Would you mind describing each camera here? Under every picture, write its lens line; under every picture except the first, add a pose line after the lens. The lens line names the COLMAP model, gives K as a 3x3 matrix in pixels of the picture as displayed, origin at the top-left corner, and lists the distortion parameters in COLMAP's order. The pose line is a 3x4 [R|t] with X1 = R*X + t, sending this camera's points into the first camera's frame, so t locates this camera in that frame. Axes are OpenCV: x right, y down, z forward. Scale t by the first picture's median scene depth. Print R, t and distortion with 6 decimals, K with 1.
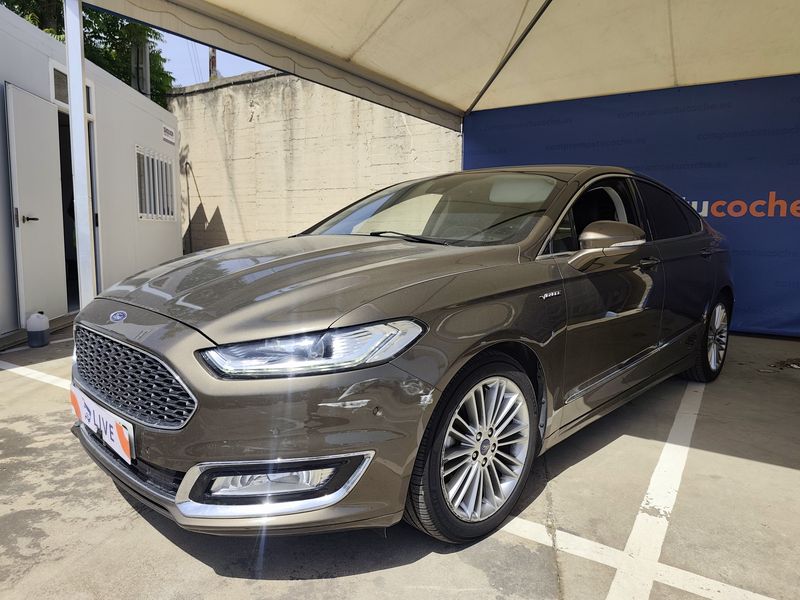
lens RADIAL K [[550.0, 0, 400.0], [0, 550.0, 300.0], [0, 0, 1]] dist [0.049015, -0.045655]
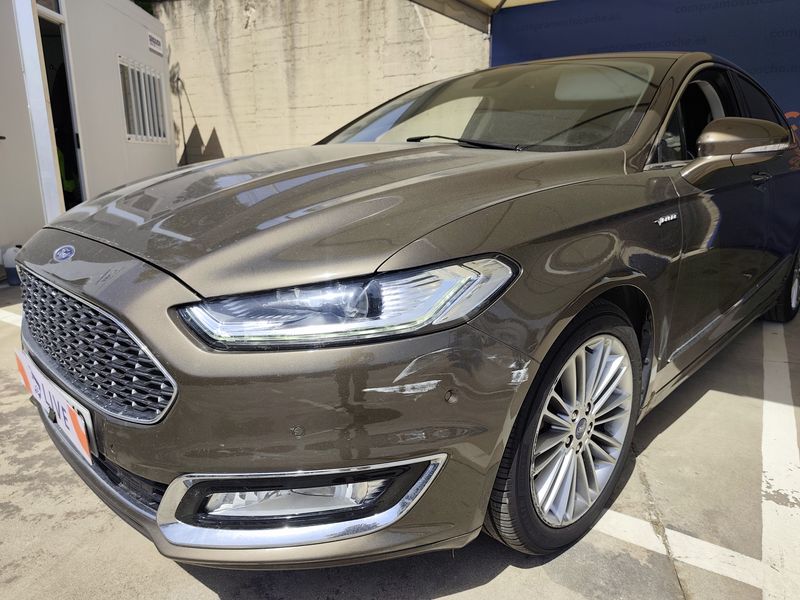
lens RADIAL K [[515.4, 0, 400.0], [0, 515.4, 300.0], [0, 0, 1]] dist [0.006431, -0.001747]
pose [[0.999957, -0.006911, 0.006226, -0.088585], [0.006021, 0.991091, 0.133050, 0.003824], [-0.007090, -0.133007, 0.991090, 0.340961]]
